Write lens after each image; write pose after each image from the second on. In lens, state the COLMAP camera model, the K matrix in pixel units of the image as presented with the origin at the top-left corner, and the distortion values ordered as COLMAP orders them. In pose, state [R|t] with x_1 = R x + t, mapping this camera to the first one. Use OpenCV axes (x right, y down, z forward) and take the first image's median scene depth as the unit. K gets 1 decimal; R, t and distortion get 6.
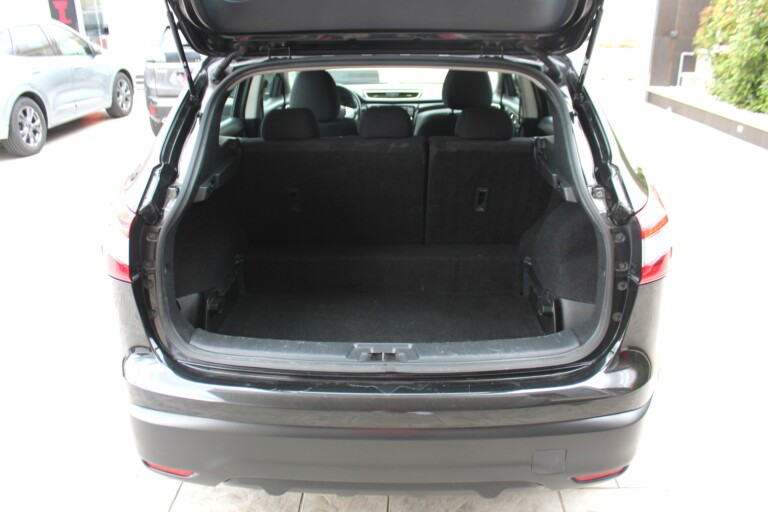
lens RADIAL K [[648.2, 0, 384.0], [0, 648.2, 256.0], [0, 0, 1]] dist [-0.162226, 0.141235]
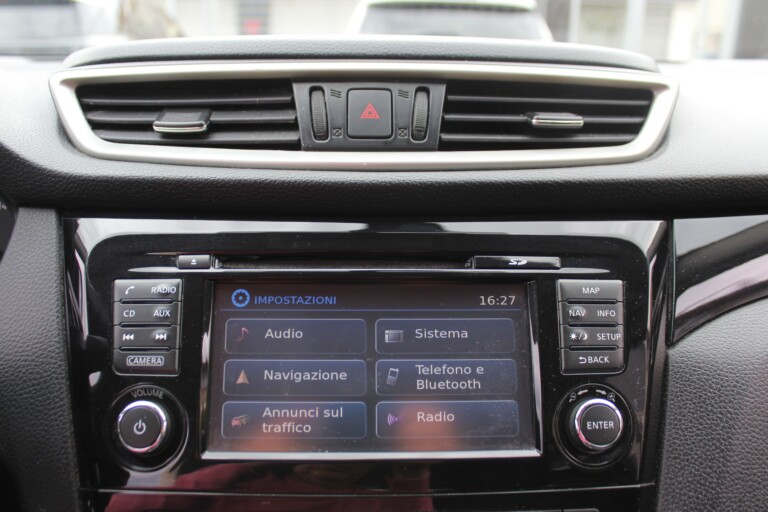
lens RADIAL K [[686.2, 0, 384.0], [0, 686.2, 256.0], [0, 0, 1]] dist [-0.146388, 0.140655]
pose [[0.997545, -0.000273, 0.070024, 0.019227], [0.005745, 0.996940, -0.077961, -0.484686], [-0.069789, 0.078172, 0.994494, 1.967907]]
